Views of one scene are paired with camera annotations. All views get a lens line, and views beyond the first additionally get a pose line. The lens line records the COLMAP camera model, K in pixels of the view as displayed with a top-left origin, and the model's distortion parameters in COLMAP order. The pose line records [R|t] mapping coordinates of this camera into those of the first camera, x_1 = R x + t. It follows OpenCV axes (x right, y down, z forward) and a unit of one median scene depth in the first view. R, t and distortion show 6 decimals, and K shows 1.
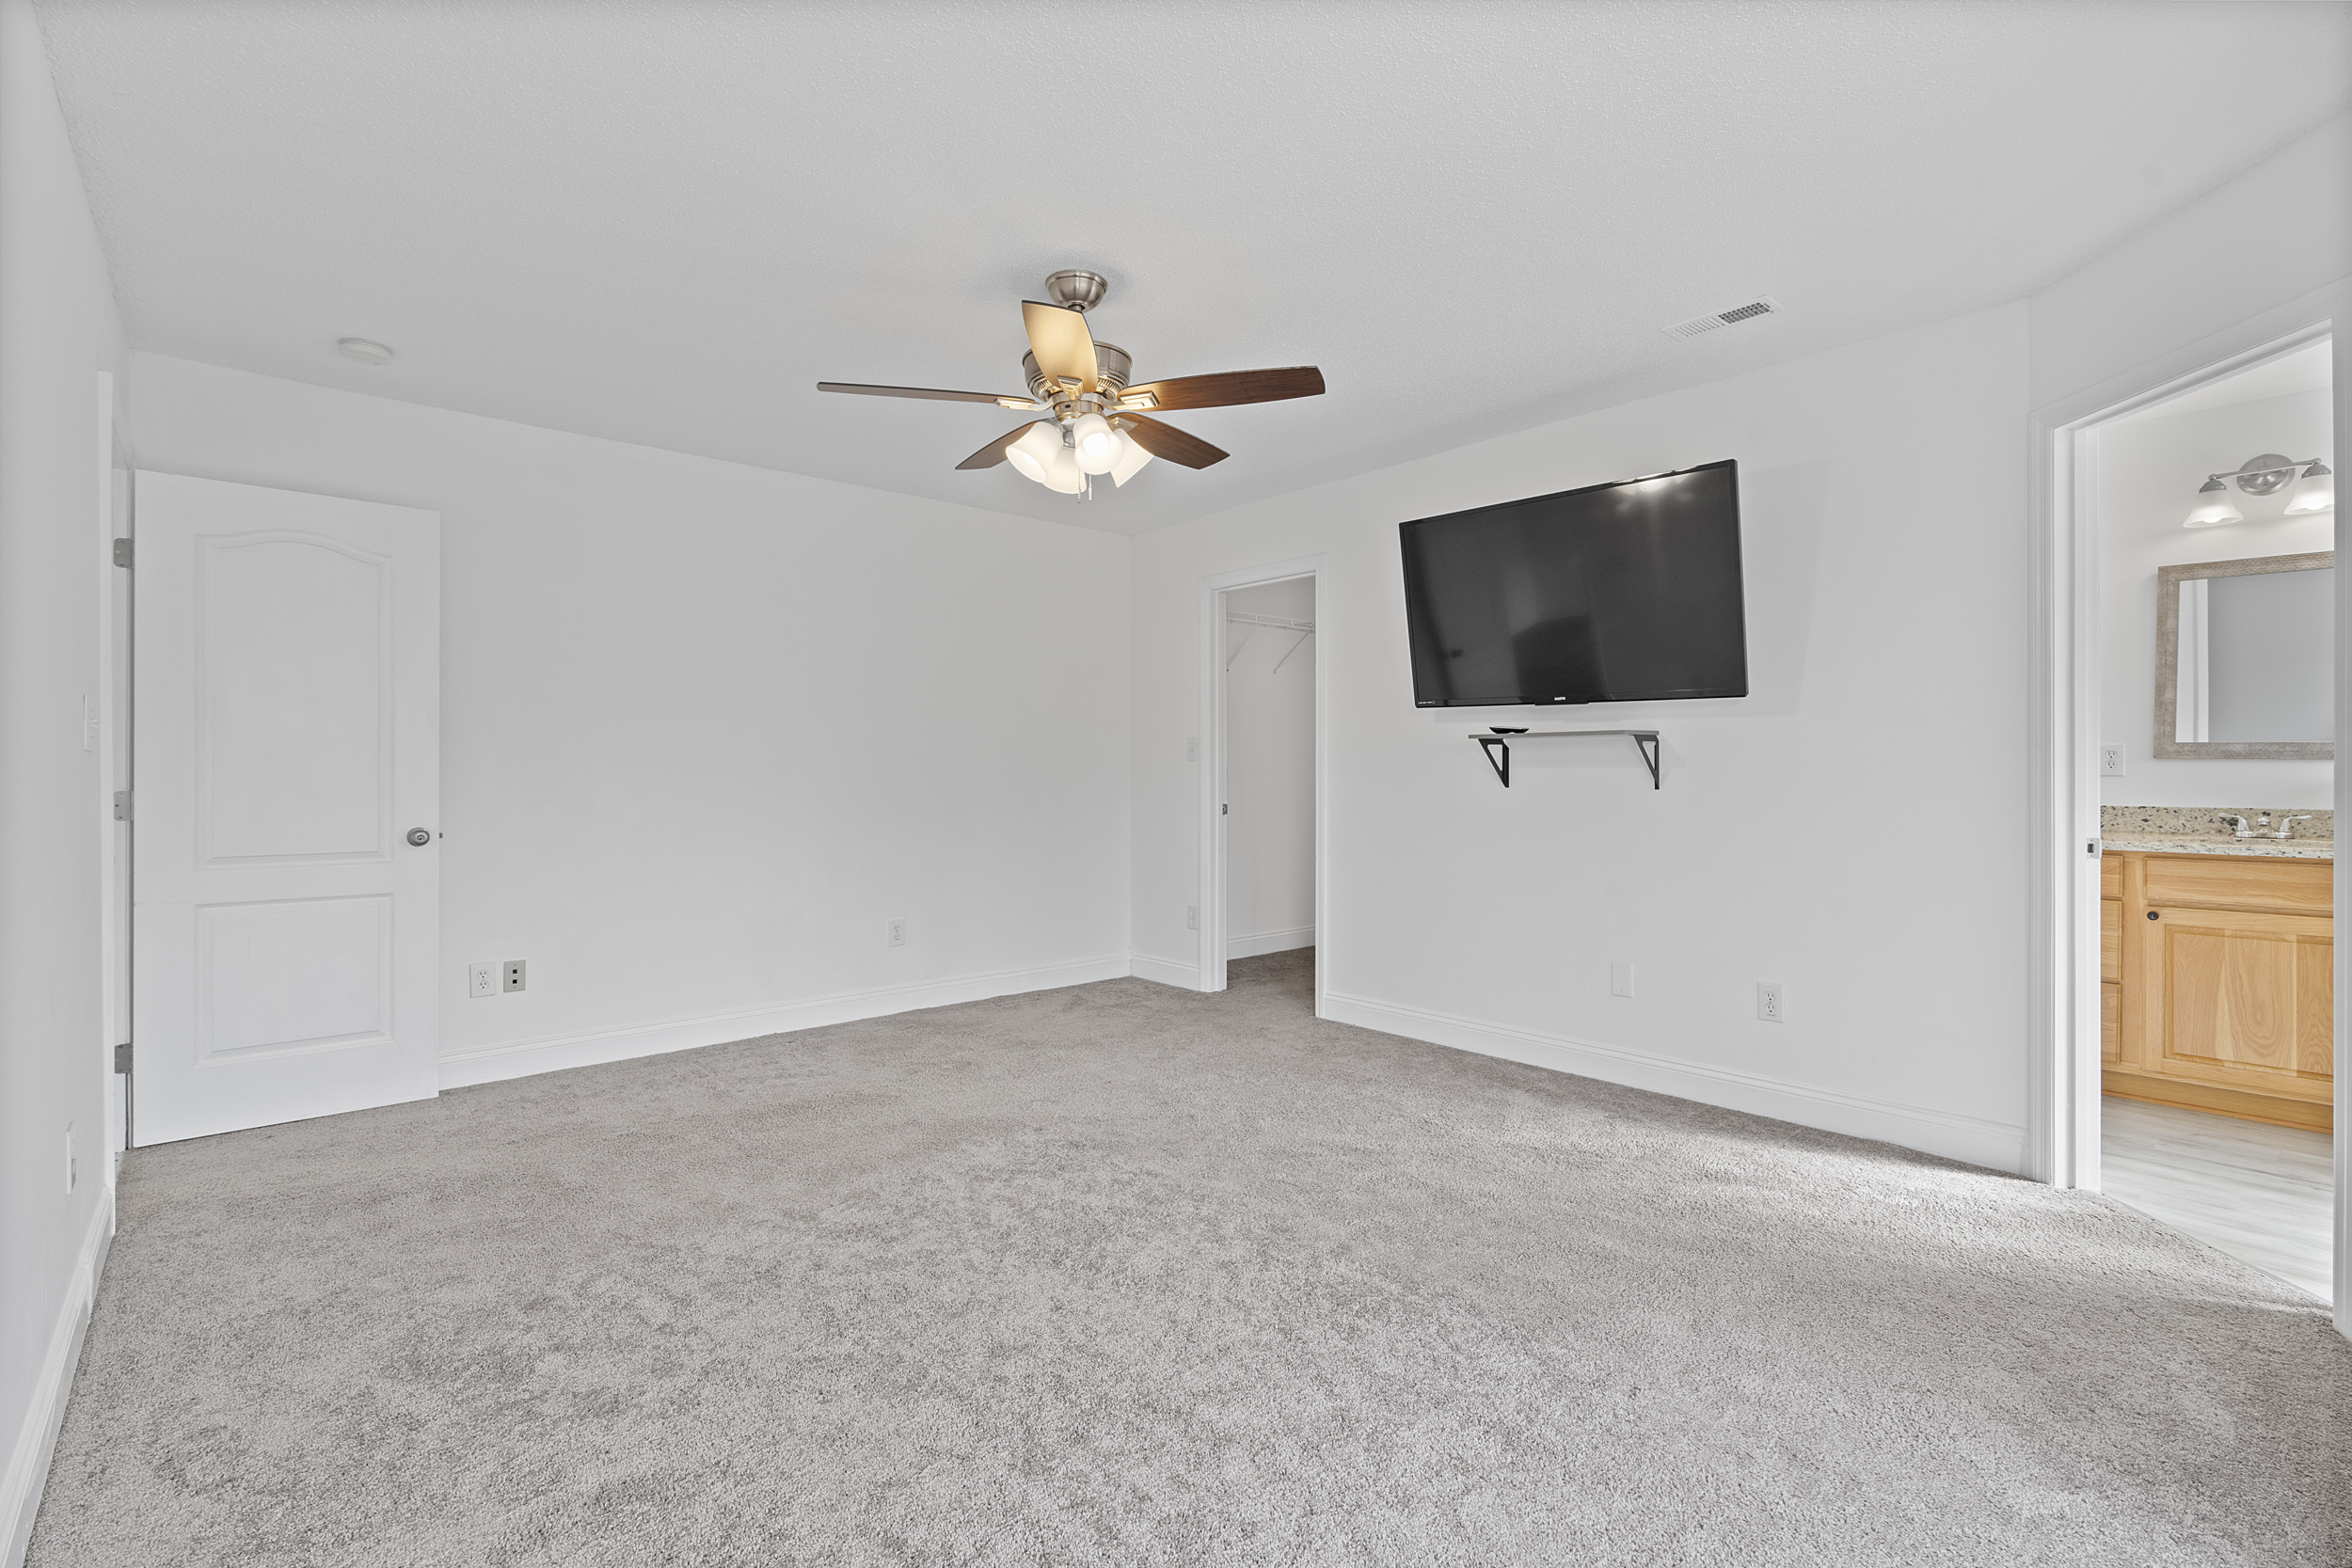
lens RADIAL K [[1058.6, 0, 1180.5], [0, 1058.6, 777.0], [0, 0, 1]] dist [-0.013020, 0.004339]
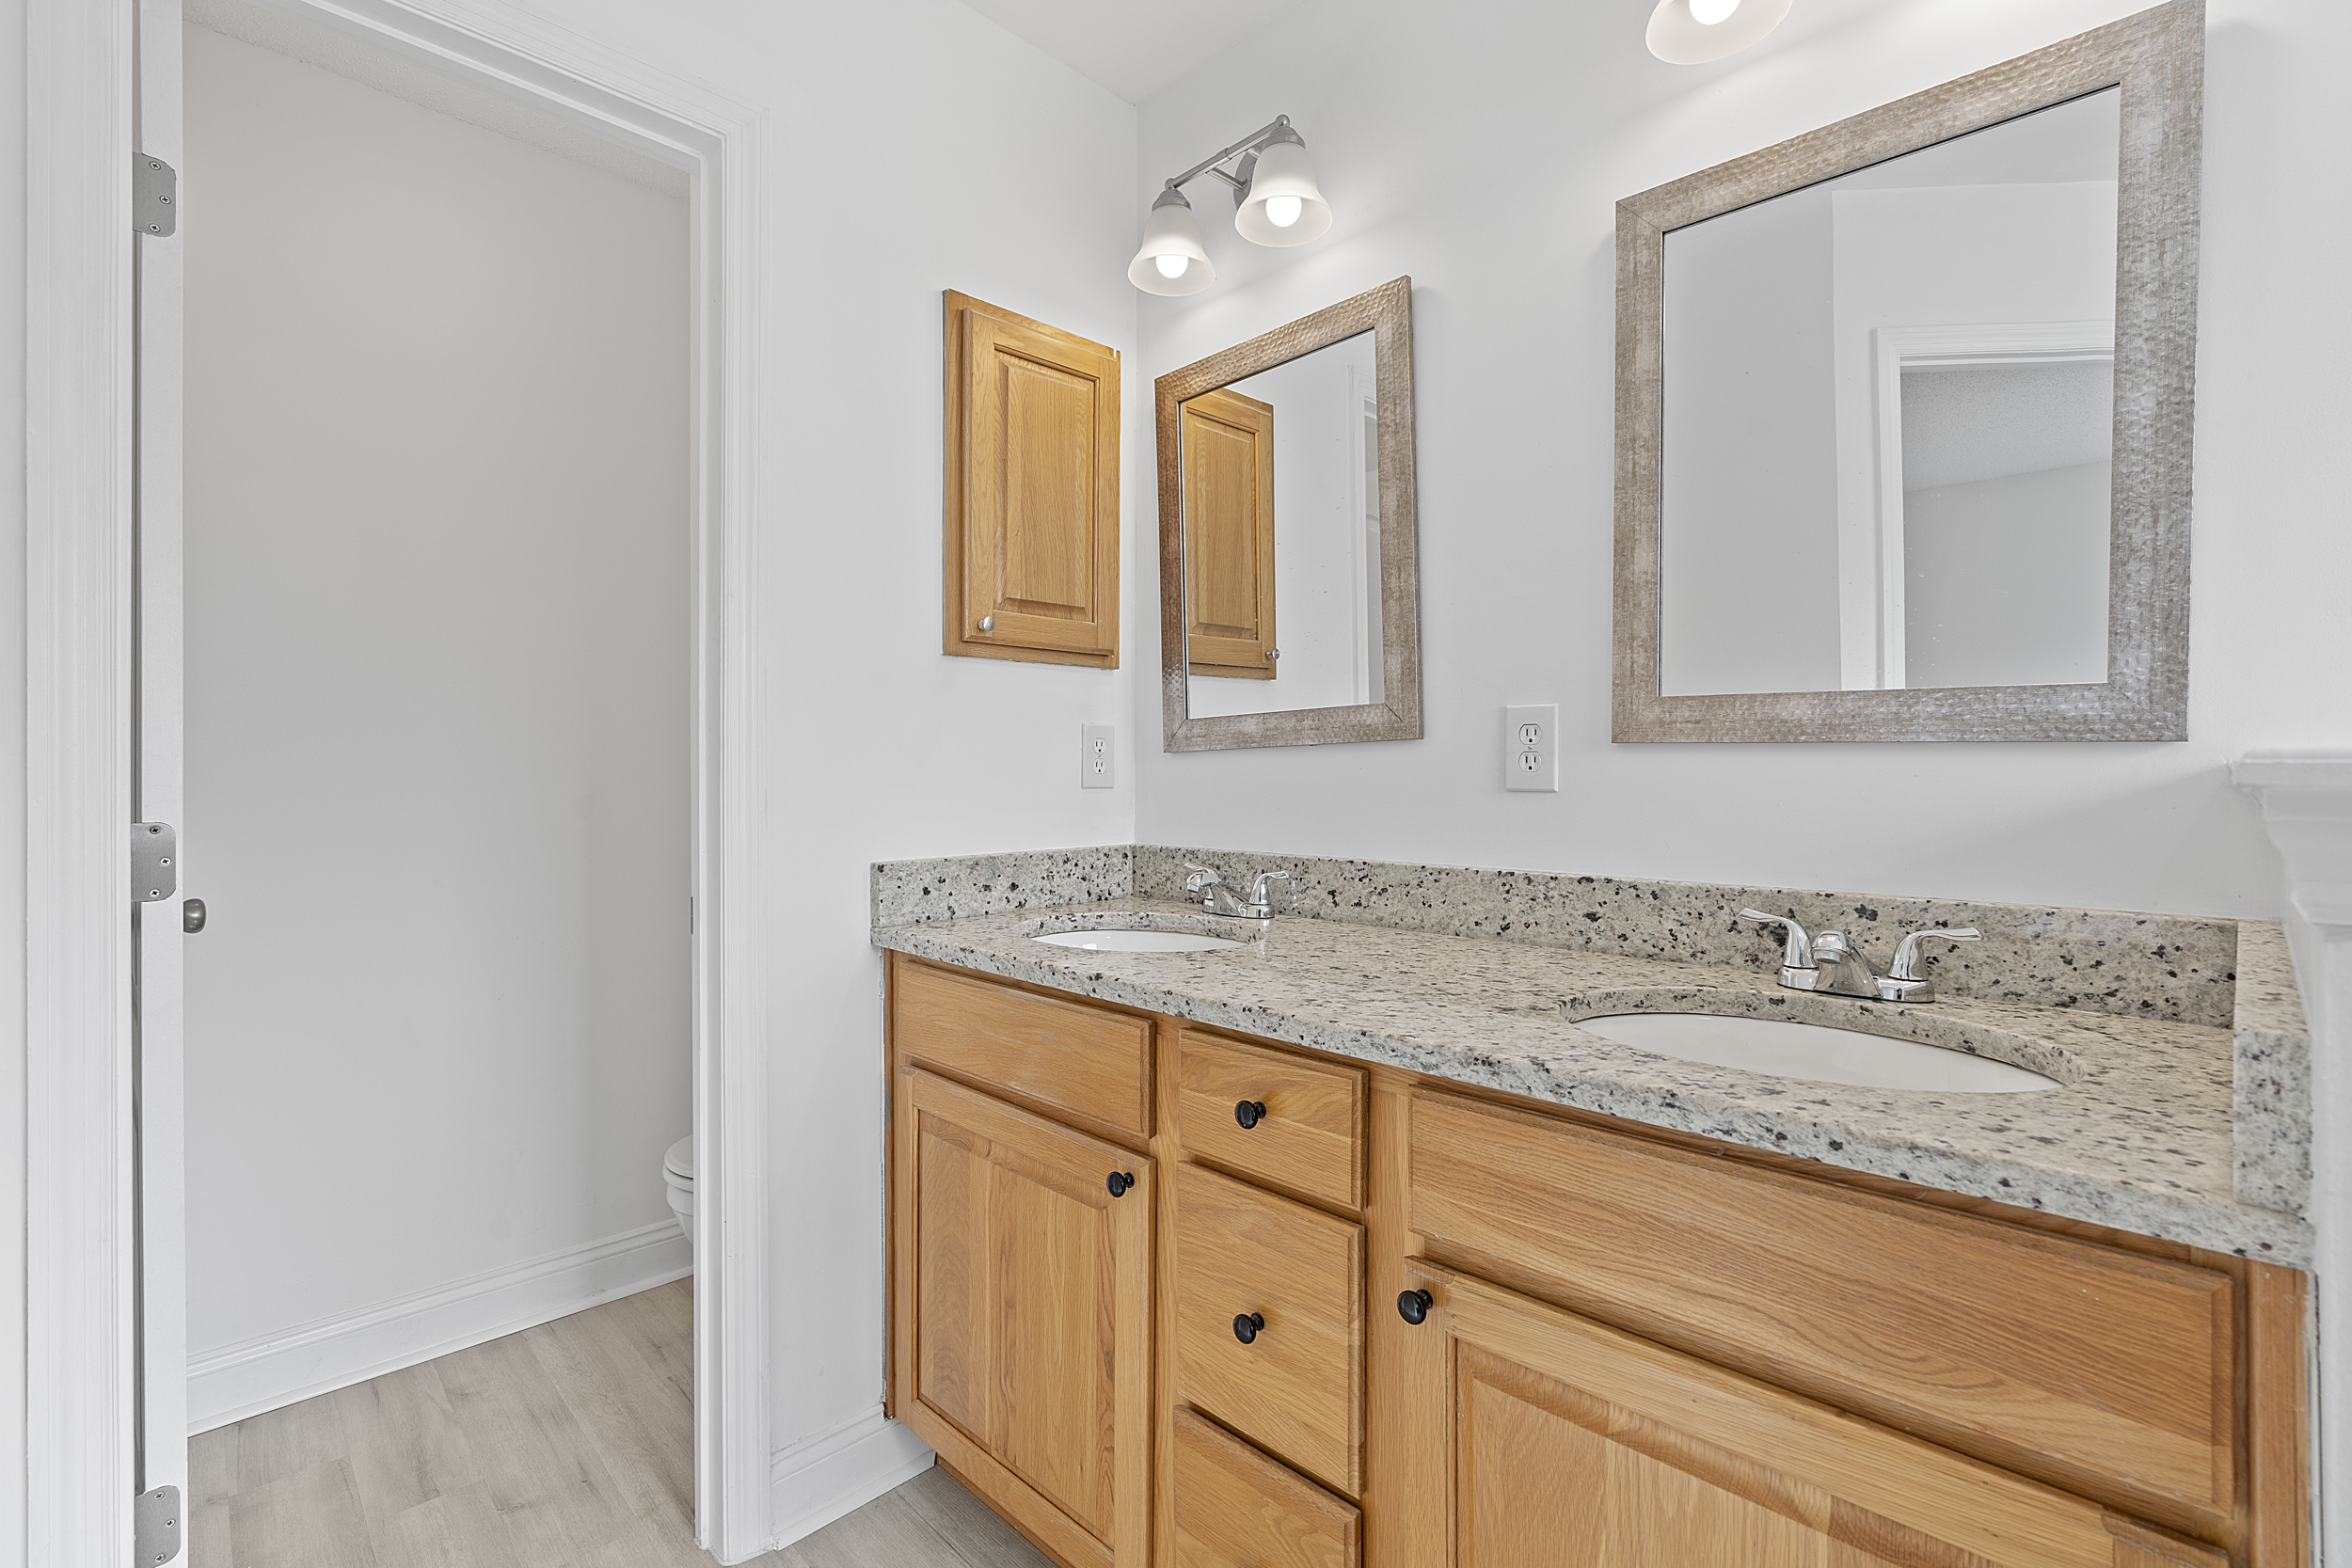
lens RADIAL K [[1058.6, 0, 1180.5], [0, 1058.6, 777.0], [0, 0, 1]] dist [-0.013020, 0.004339]
pose [[0.998211, 0.000060, 0.059783, 0.788825], [0.000197, 0.999991, -0.004300, -0.004868], [-0.059783, 0.004304, 0.998202, 0.676484]]
